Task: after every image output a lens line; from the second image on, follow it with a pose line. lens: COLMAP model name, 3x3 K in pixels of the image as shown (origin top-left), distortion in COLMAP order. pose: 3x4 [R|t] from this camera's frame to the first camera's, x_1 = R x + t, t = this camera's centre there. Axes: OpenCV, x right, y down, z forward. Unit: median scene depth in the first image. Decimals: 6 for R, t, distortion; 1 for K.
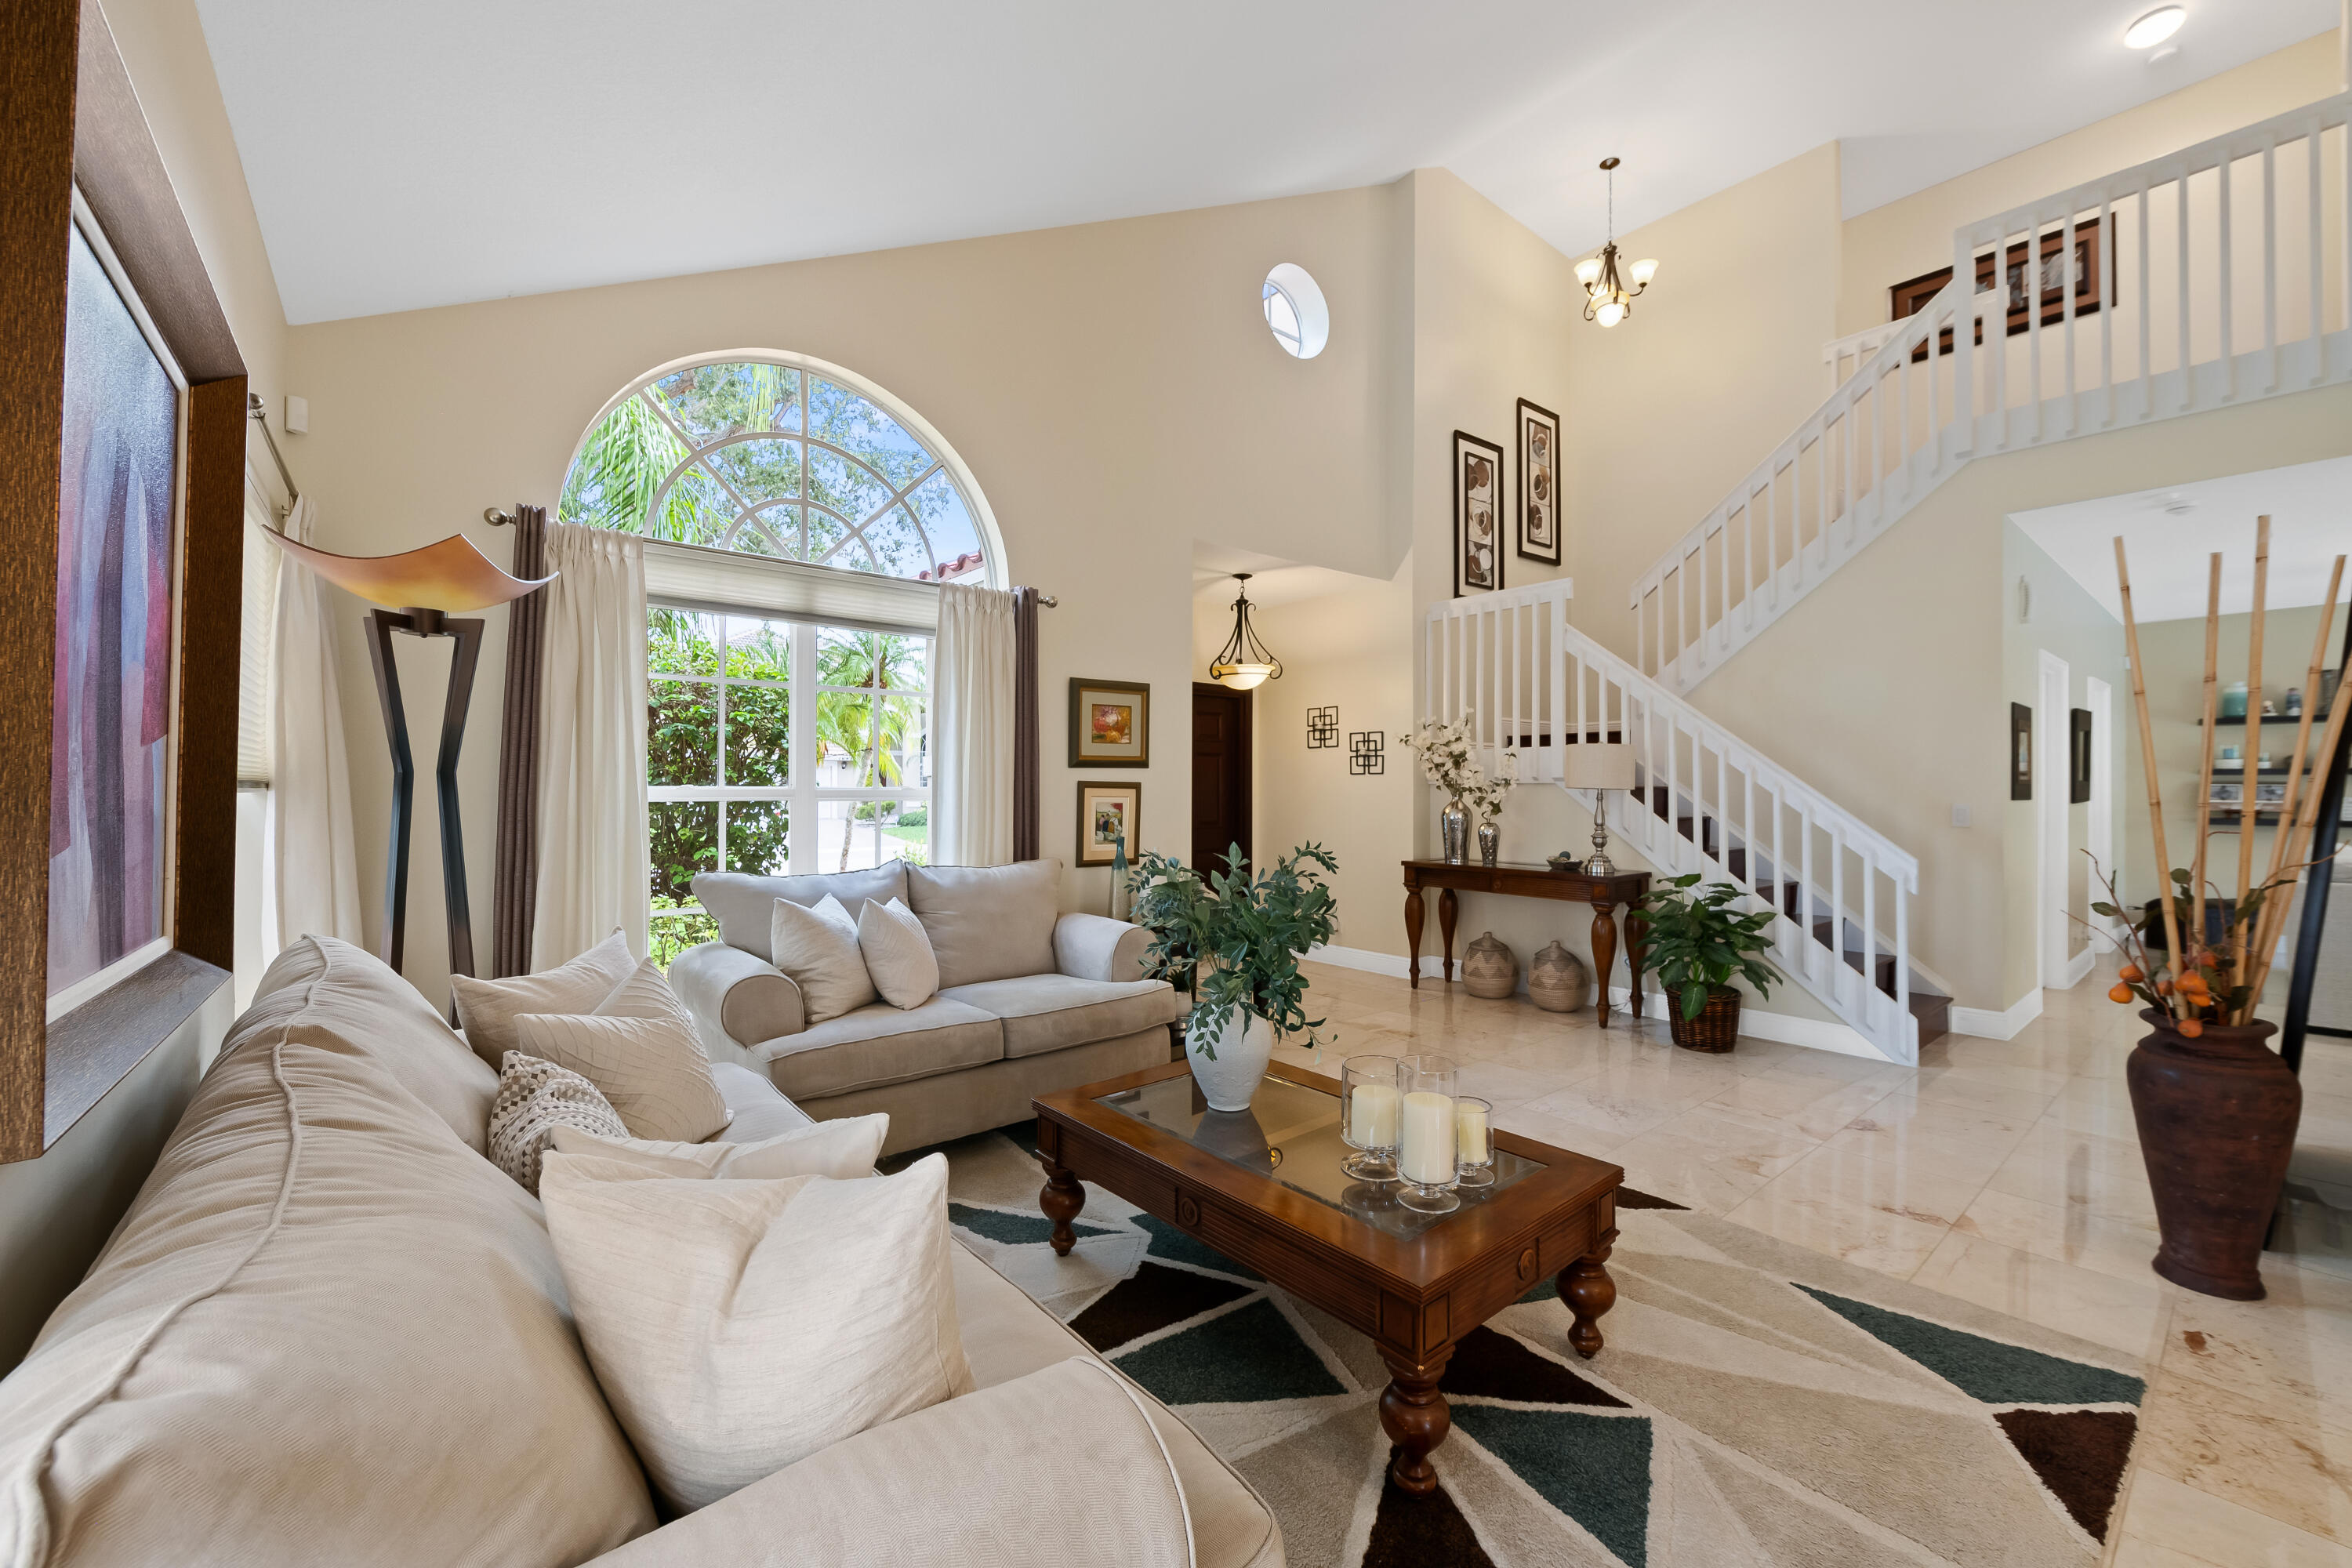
lens RADIAL K [[923.8, 0, 1184.2], [0, 923.8, 785.6], [0, 0, 1]] dist [-0.010375, -0.000190]
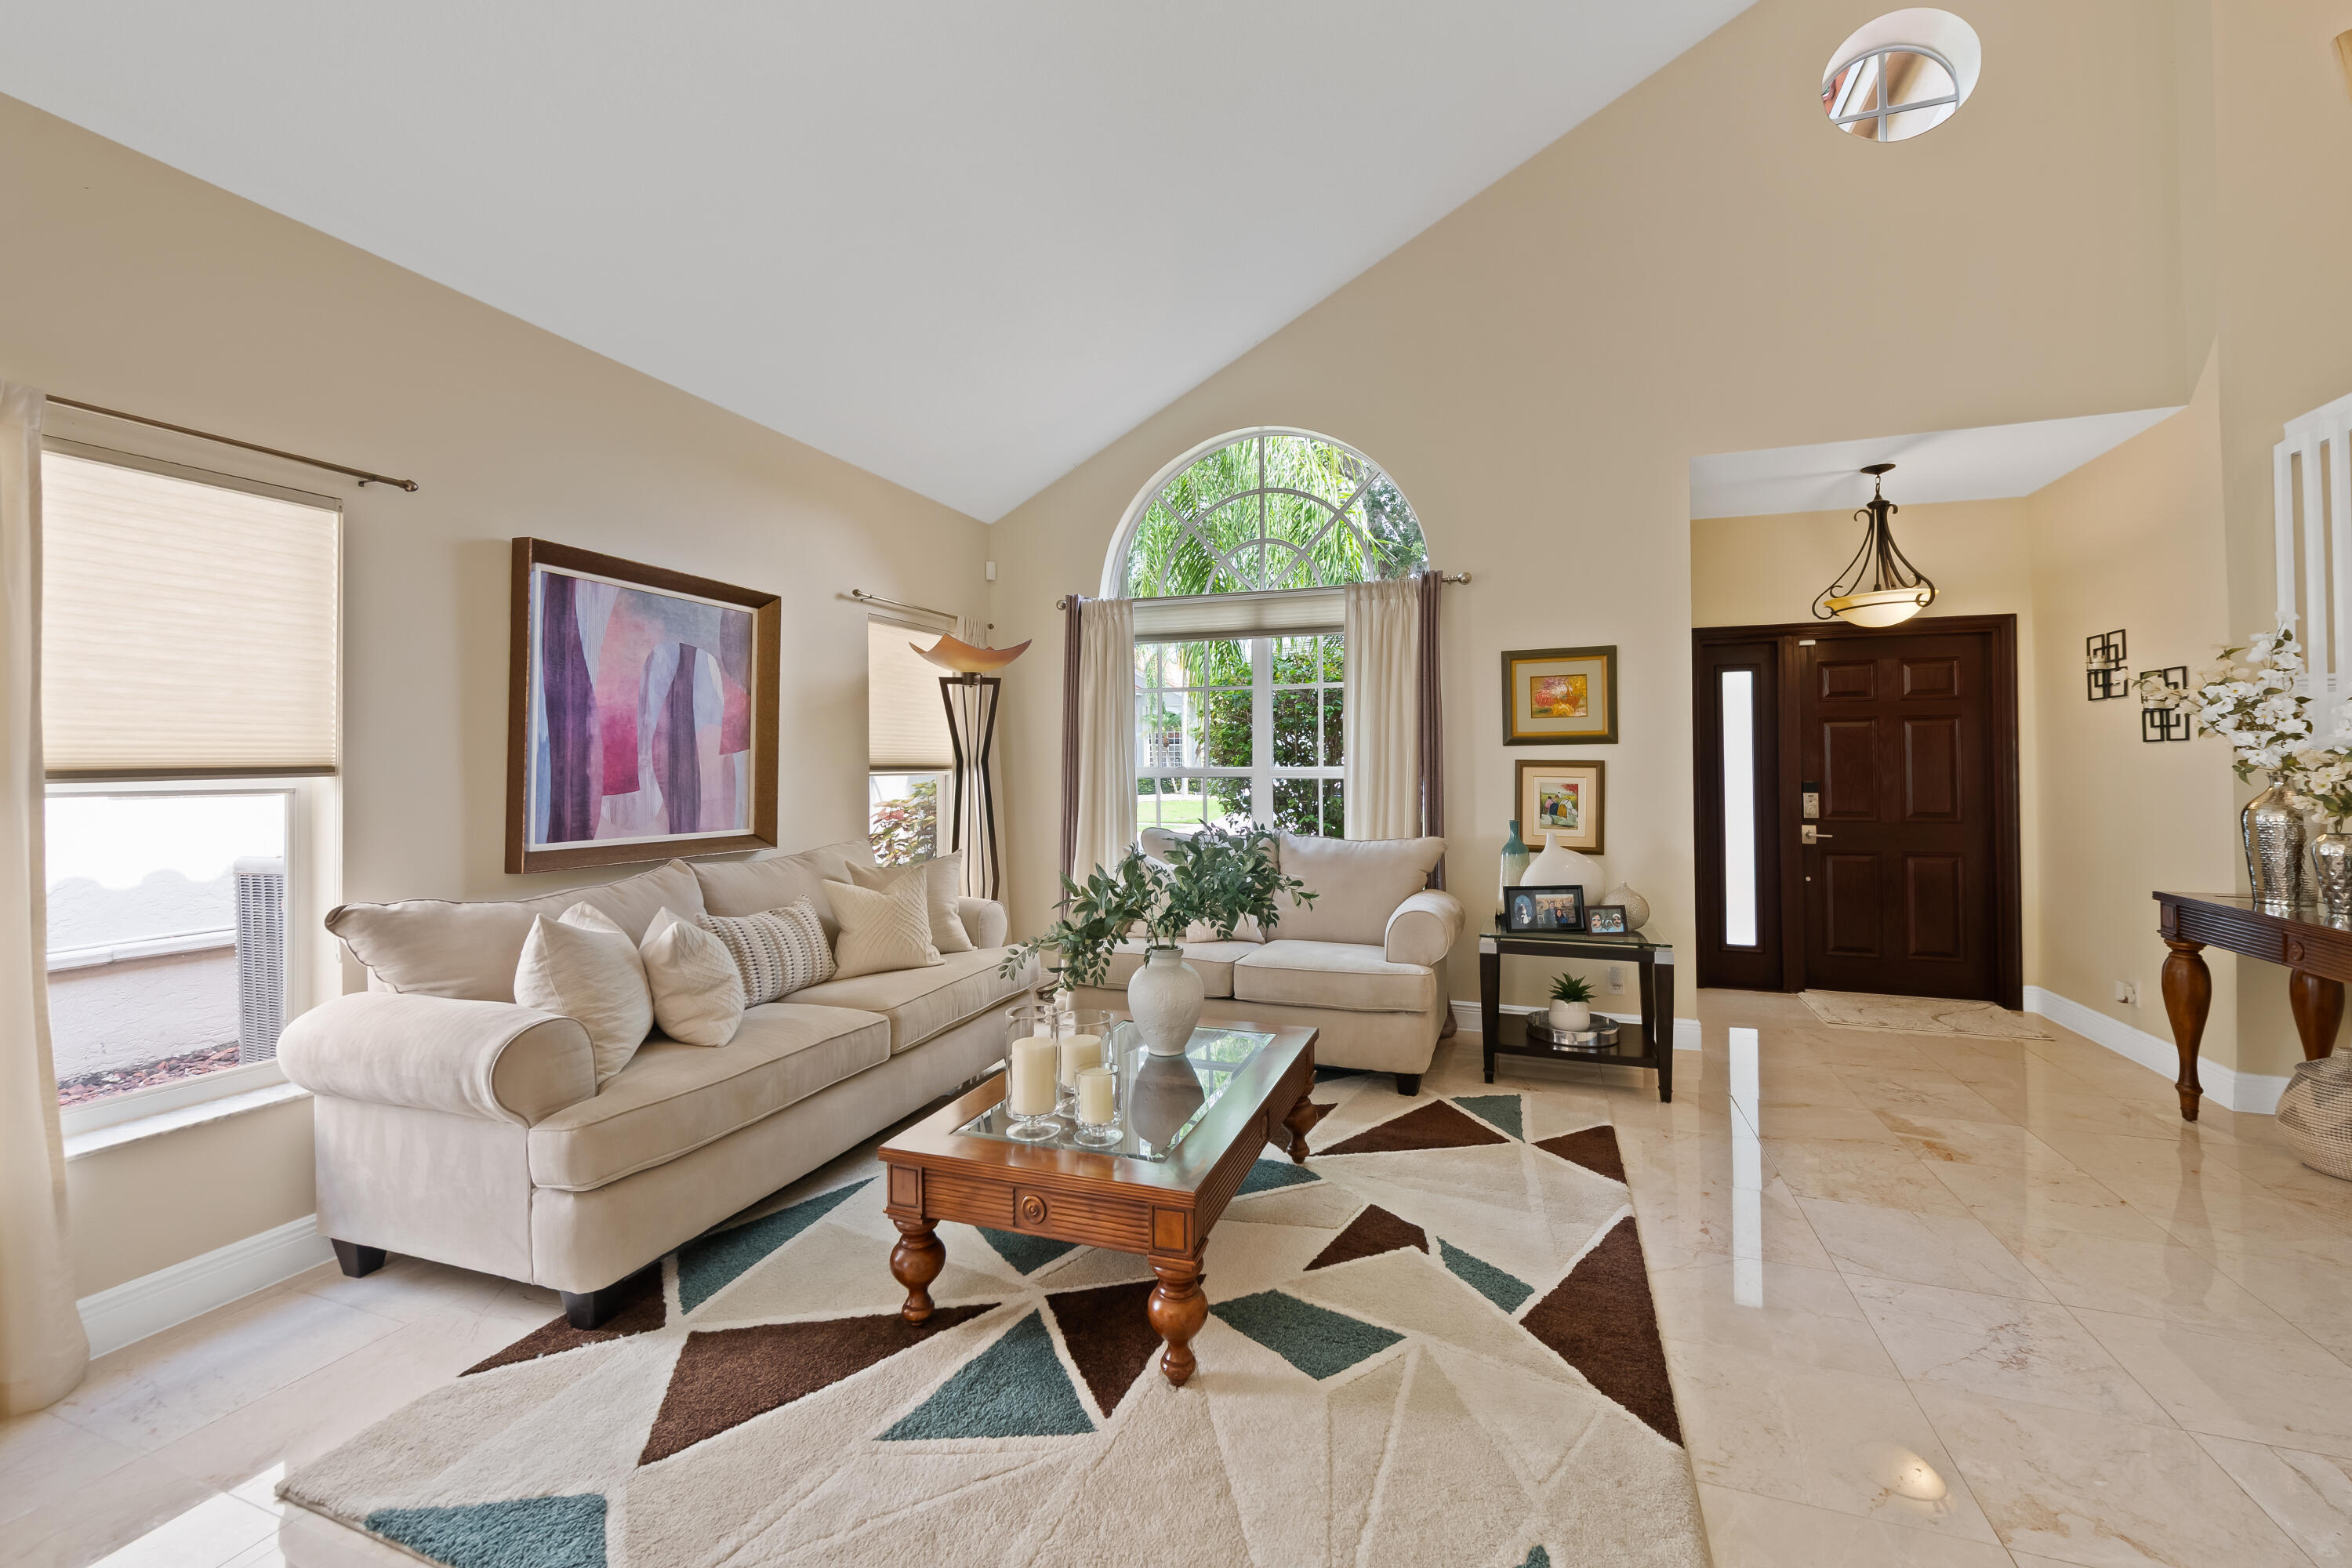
lens RADIAL K [[953.3, 0, 1184.9], [0, 953.3, 745.0], [0, 0, 1]] dist [-0.004456, -0.001014]
pose [[0.504468, -0.022049, -0.863149, 0.528771], [0.005407, 0.999735, -0.022378, -0.000125], [0.863414, 0.006621, 0.504453, 0.213613]]
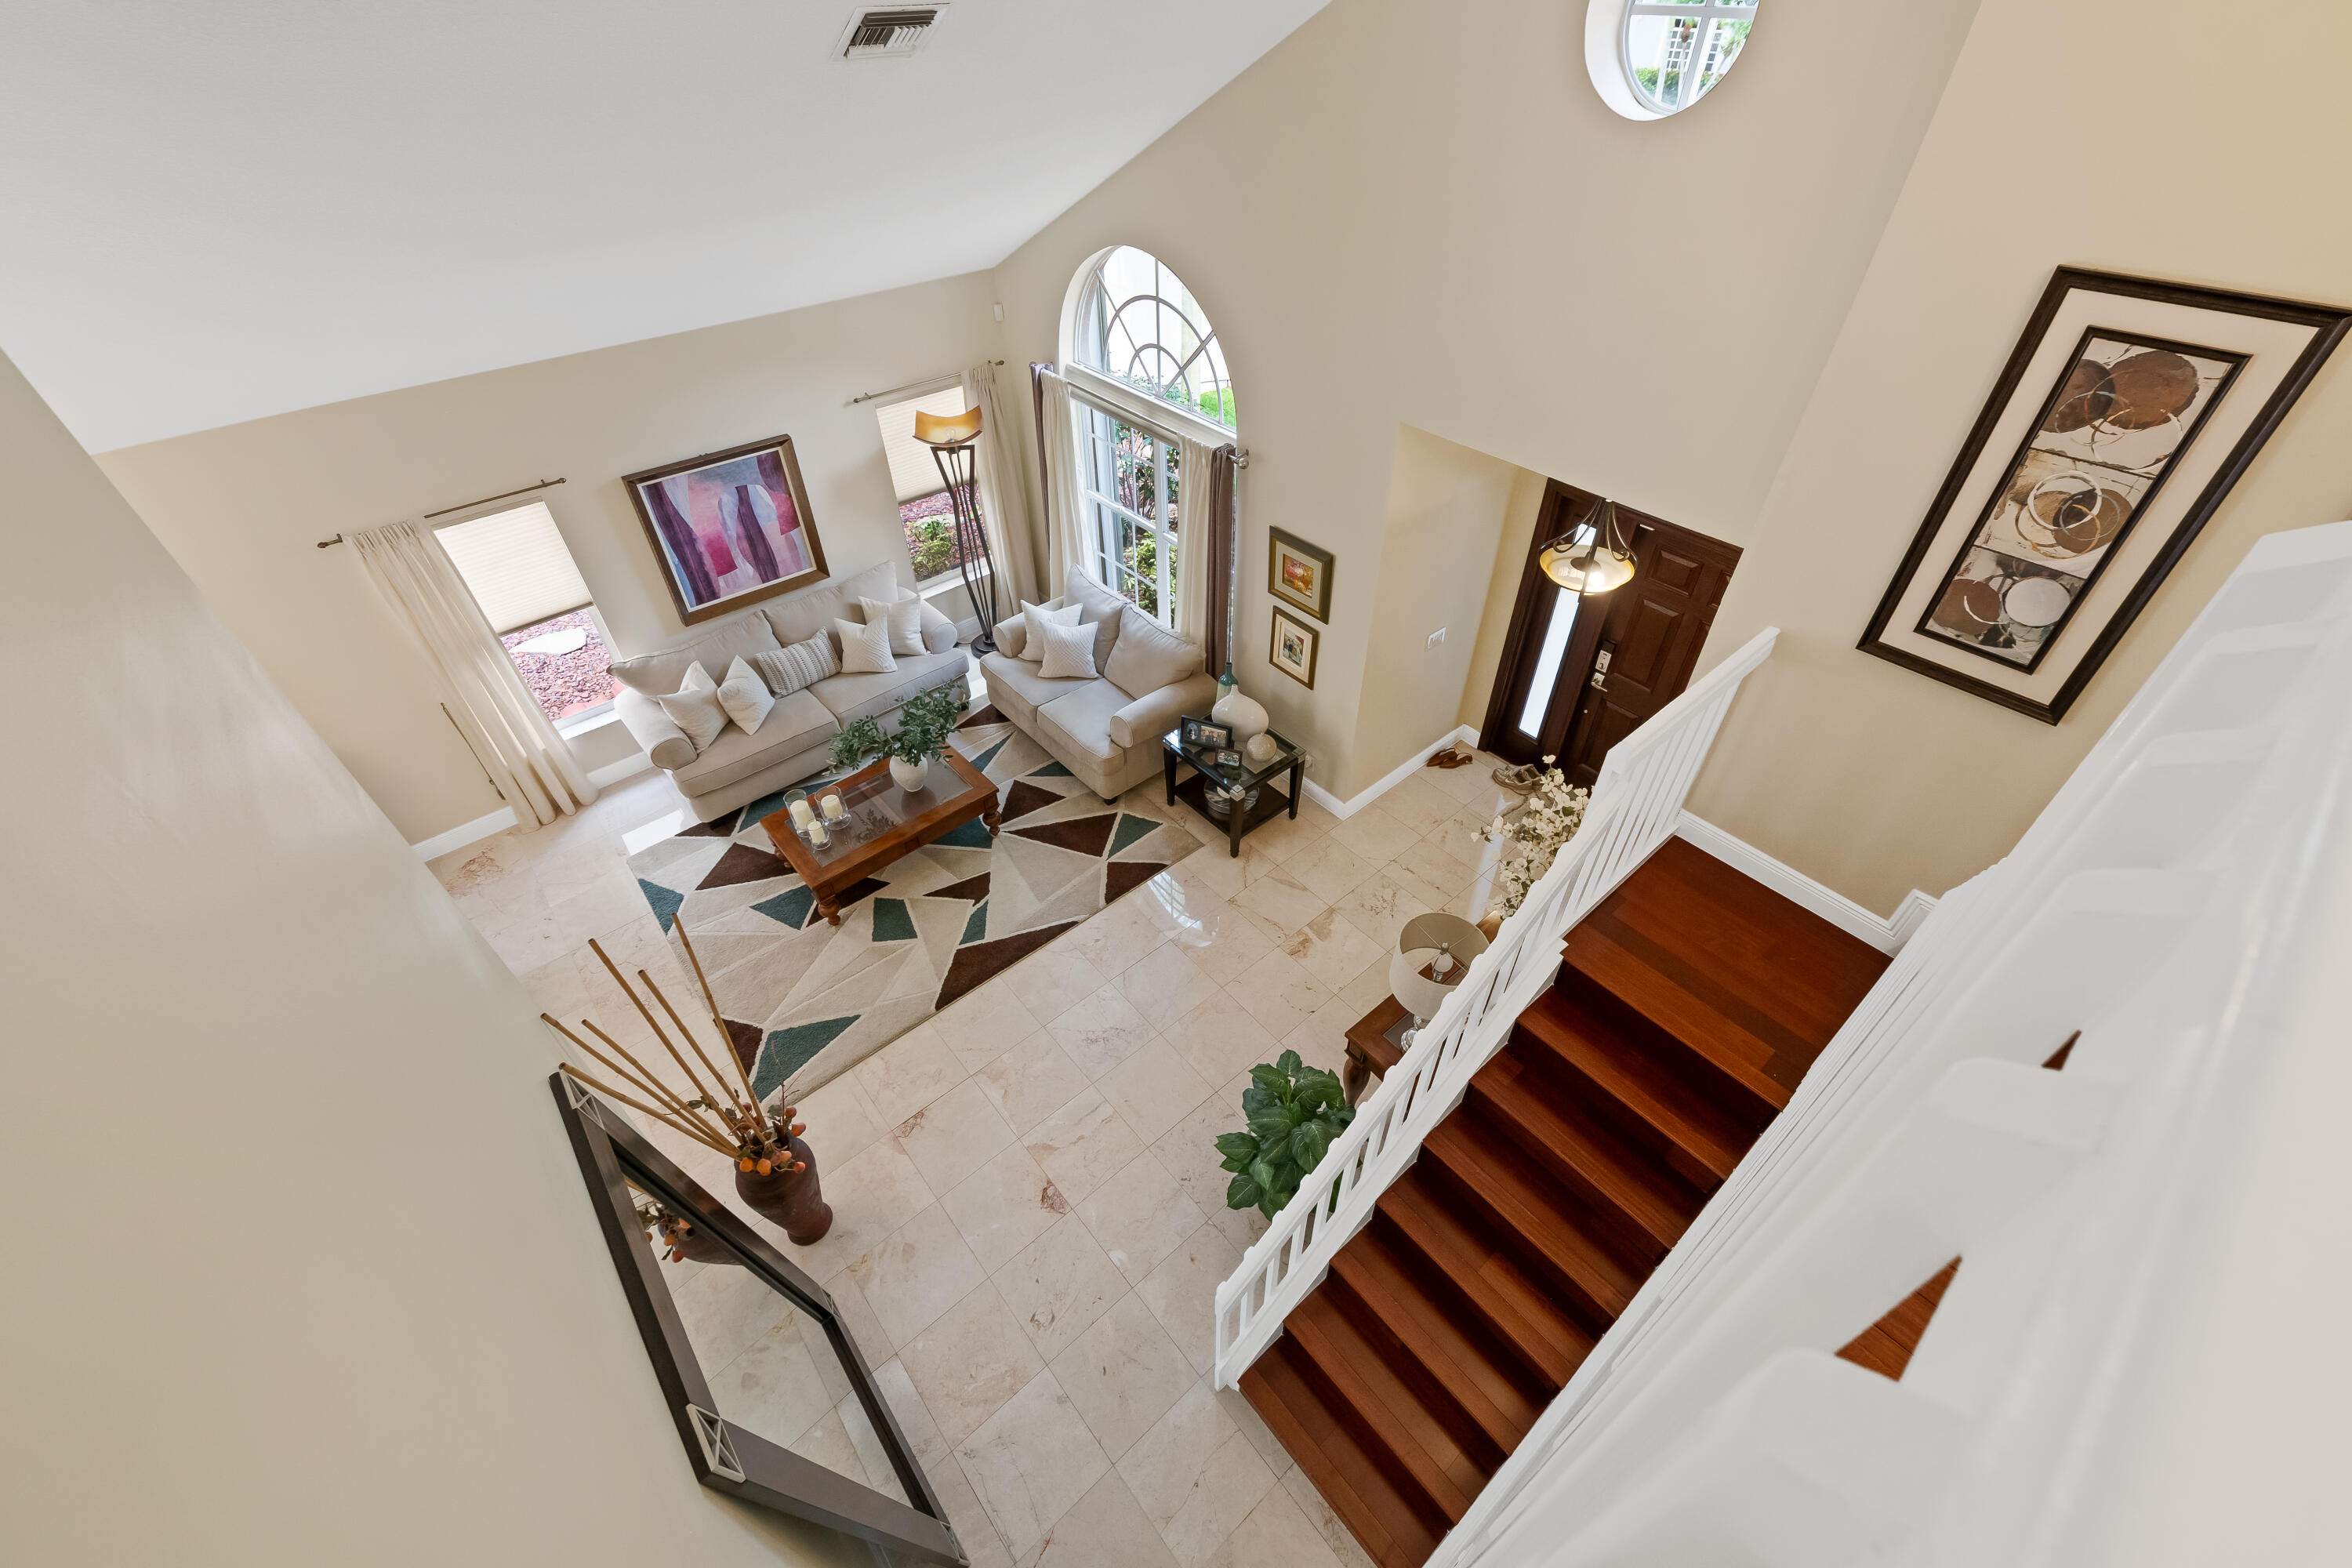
lens RADIAL K [[934.0, 0, 1191.1], [0, 934.0, 783.1], [0, 0, 1]] dist [-0.000057, -0.002787]
pose [[0.023242, 0.667979, -0.743817, 0.925780], [0.006558, 0.743900, 0.668258, -0.633348], [0.999708, -0.020410, 0.012909, 0.834136]]
